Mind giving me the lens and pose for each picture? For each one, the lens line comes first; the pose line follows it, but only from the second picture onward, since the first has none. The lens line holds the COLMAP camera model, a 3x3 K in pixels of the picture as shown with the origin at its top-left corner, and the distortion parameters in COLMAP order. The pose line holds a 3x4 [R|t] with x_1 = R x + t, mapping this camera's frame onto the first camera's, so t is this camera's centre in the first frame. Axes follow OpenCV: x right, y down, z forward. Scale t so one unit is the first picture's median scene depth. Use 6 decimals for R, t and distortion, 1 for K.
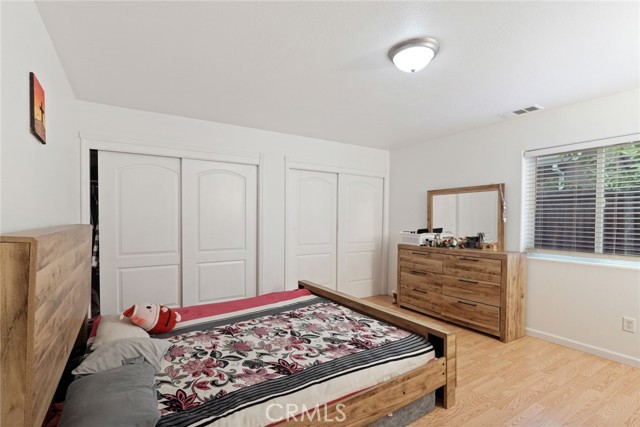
lens RADIAL K [[304.4, 0, 319.8], [0, 304.4, 223.3], [0, 0, 1]] dist [-0.002194, -0.000005]
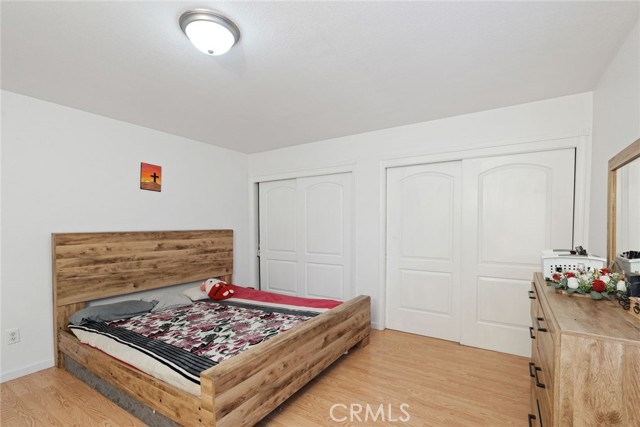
lens RADIAL K [[301.8, 0, 320.6], [0, 301.8, 231.6], [0, 0, 1]] dist [-0.010025, 0.000003]
pose [[0.426976, 0.014472, -0.904147, 1.051325], [-0.012575, 0.999870, 0.010066, -0.007071], [0.904176, 0.007072, 0.427102, 0.801049]]
